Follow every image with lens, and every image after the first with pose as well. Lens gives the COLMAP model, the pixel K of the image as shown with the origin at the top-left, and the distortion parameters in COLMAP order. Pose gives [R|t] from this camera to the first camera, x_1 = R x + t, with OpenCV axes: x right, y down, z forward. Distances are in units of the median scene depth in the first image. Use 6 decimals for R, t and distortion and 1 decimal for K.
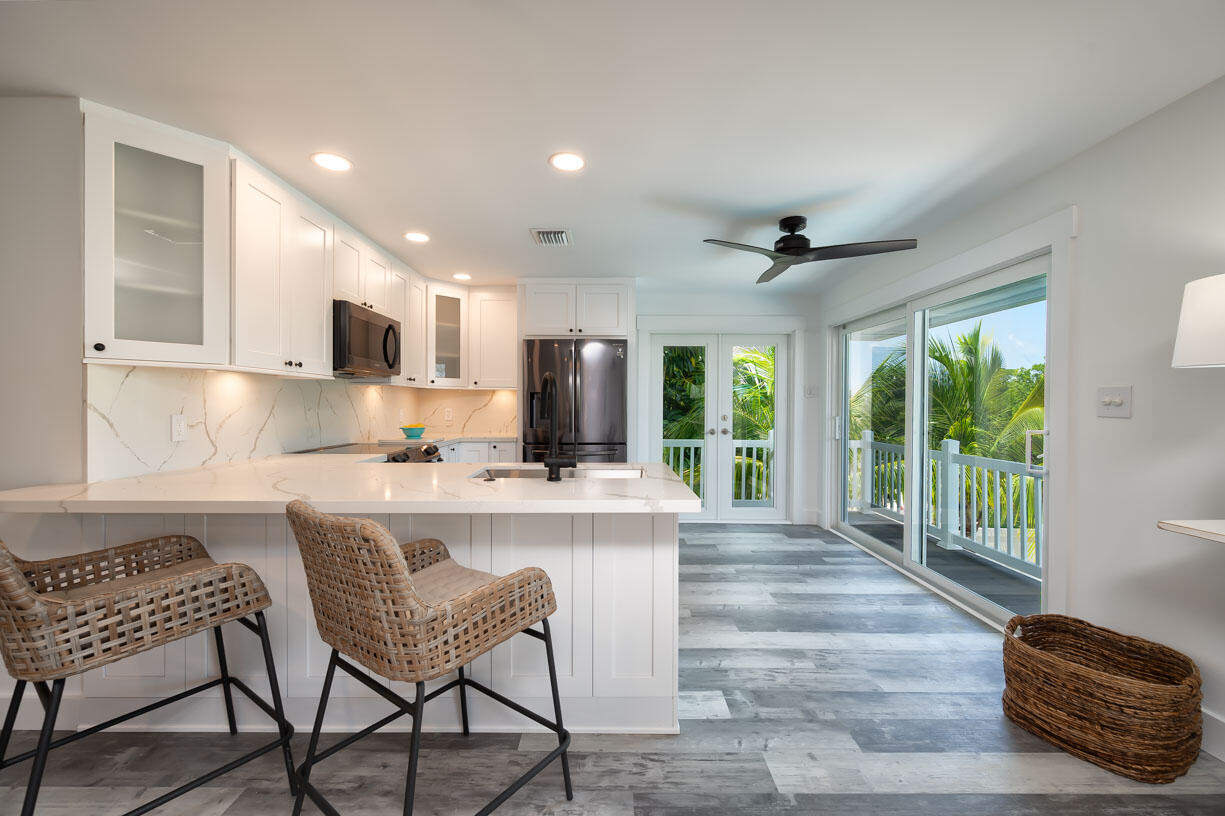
lens RADIAL K [[484.4, 0, 612.5], [0, 484.4, 408.0], [0, 0, 1]] dist [-0.000628, 0.000010]
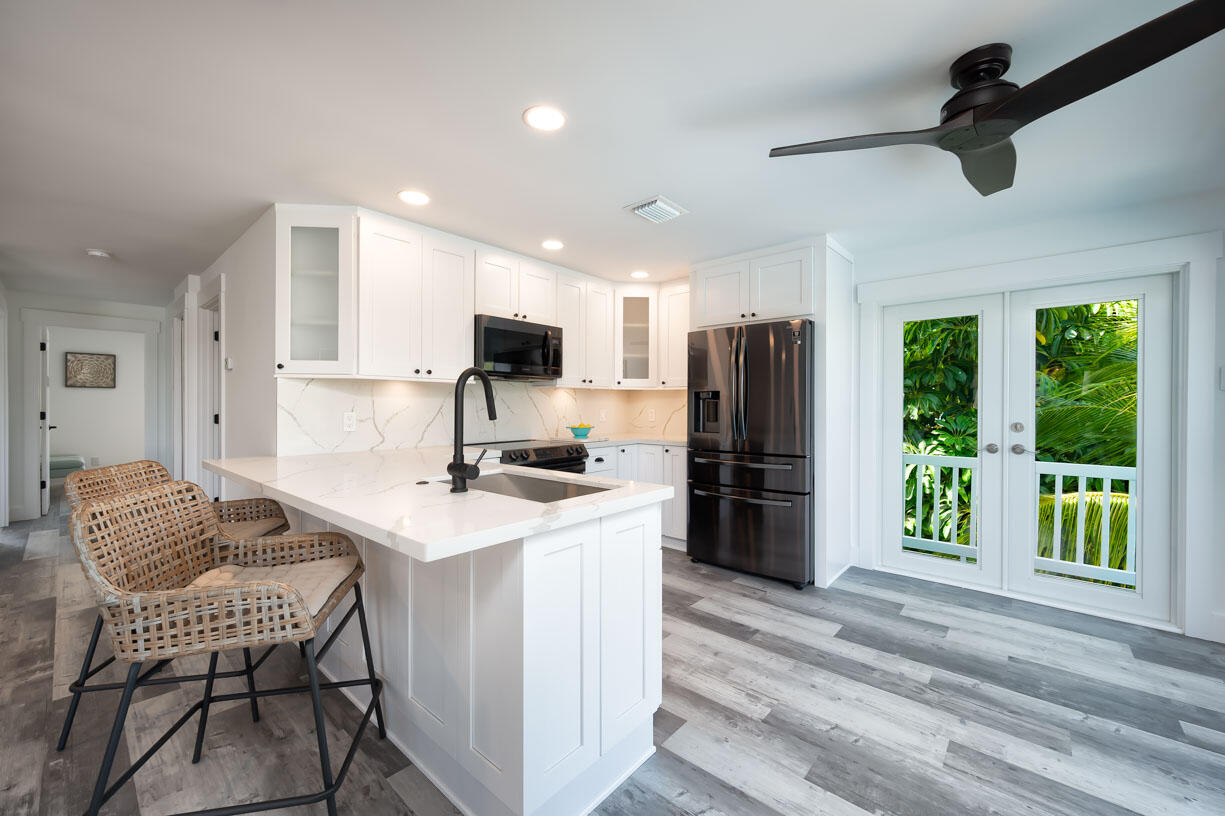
lens RADIAL K [[481.0, 0, 612.5], [0, 481.0, 408.0], [0, 0, 1]] dist [-0.000026, -0.000091]
pose [[0.751554, 0.002803, -0.659666, 0.417082], [-0.005229, 0.999985, -0.001709, 0.000186], [0.659651, 0.004734, 0.751557, 0.338627]]
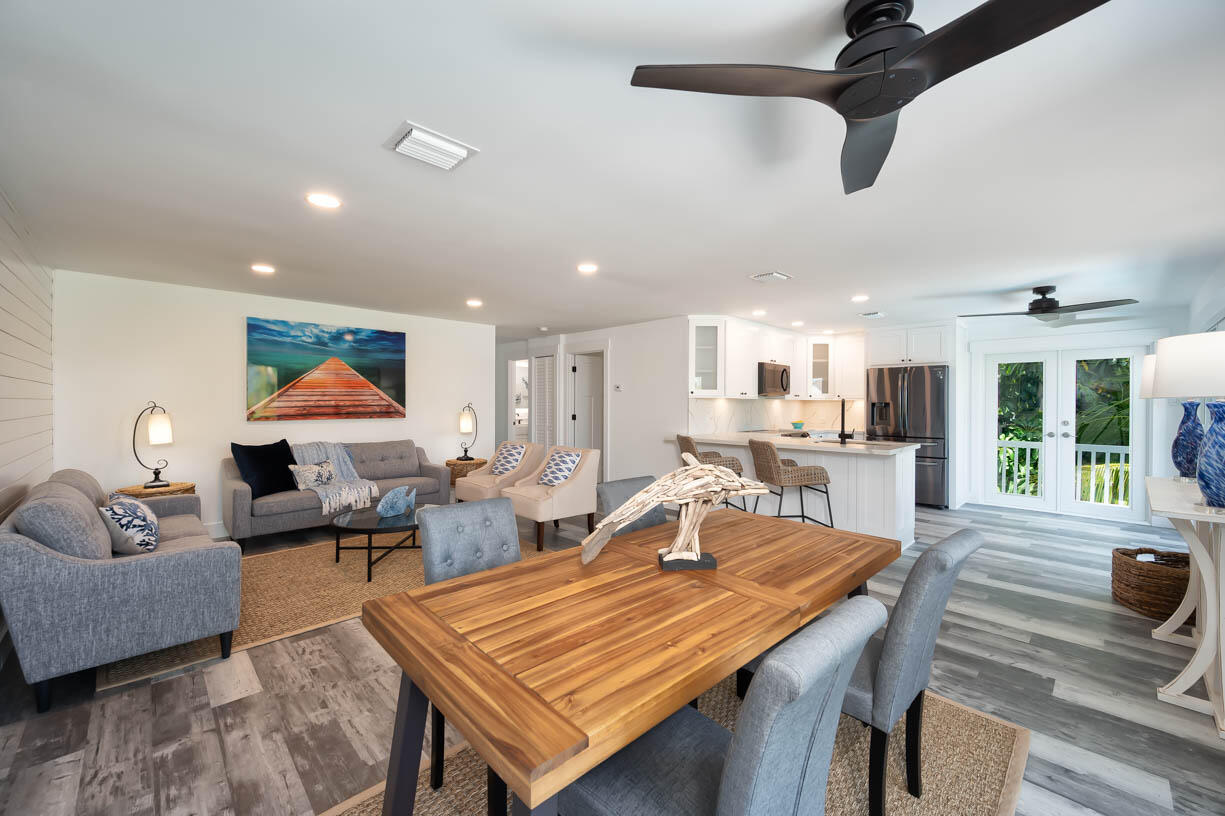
lens RADIAL K [[484.4, 0, 612.5], [0, 484.4, 408.0], [0, 0, 1]] dist [-0.000628, 0.000010]
pose [[0.697624, 0.006842, -0.716431, 0.512116], [-0.007240, 0.999971, 0.002501, -0.017811], [0.716427, 0.003442, 0.697653, -0.960378]]
